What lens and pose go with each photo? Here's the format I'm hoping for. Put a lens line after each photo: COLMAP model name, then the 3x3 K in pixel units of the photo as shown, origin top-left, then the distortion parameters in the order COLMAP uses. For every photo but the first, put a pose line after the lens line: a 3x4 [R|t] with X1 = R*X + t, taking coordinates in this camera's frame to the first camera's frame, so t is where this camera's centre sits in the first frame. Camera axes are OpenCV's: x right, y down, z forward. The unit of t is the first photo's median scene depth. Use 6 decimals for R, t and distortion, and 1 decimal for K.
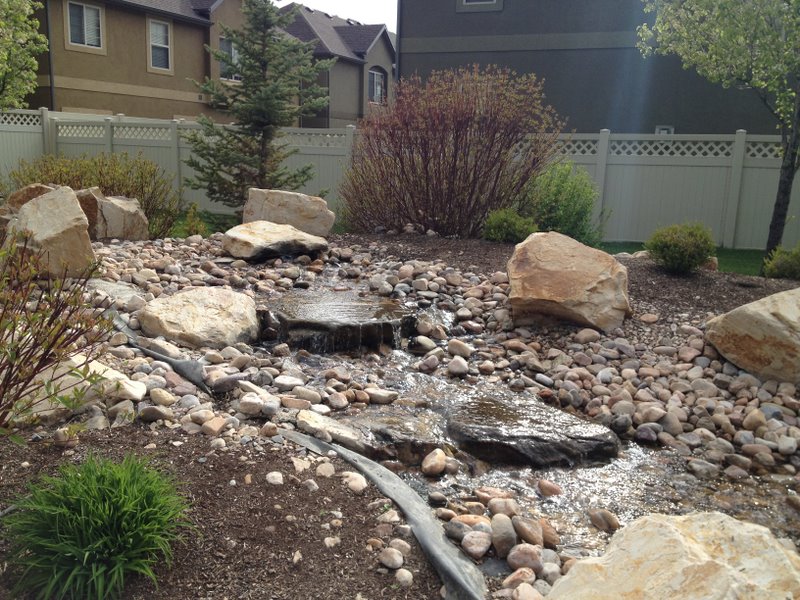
lens RADIAL K [[758.4, 0, 402.6], [0, 758.4, 339.4], [0, 0, 1]] dist [0.143608, -0.206609]
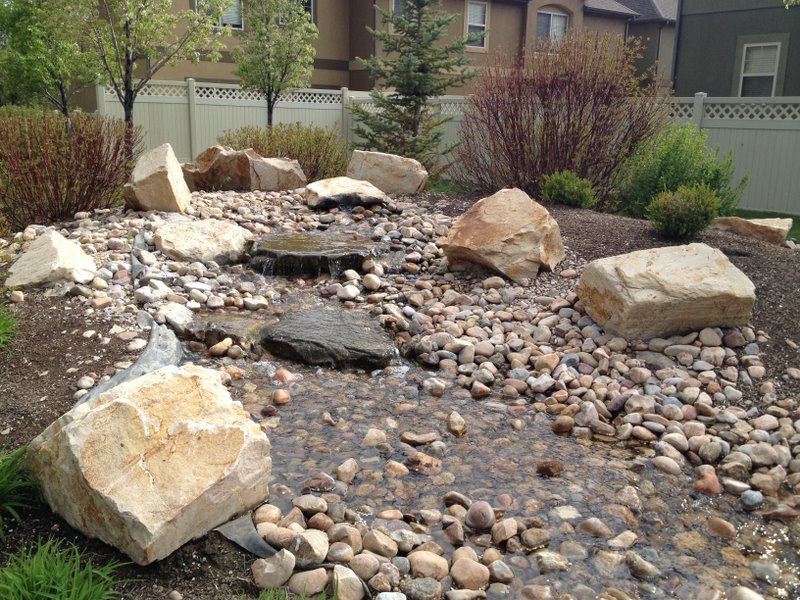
lens RADIAL K [[805.2, 0, 400.0], [0, 805.2, 300.0], [0, 0, 1]] dist [0.146012, -0.270590]
pose [[0.888570, 0.093860, -0.449037, 0.623759], [-0.107421, 0.994202, -0.004756, 0.037831], [0.445987, 0.052463, 0.893501, -0.069303]]
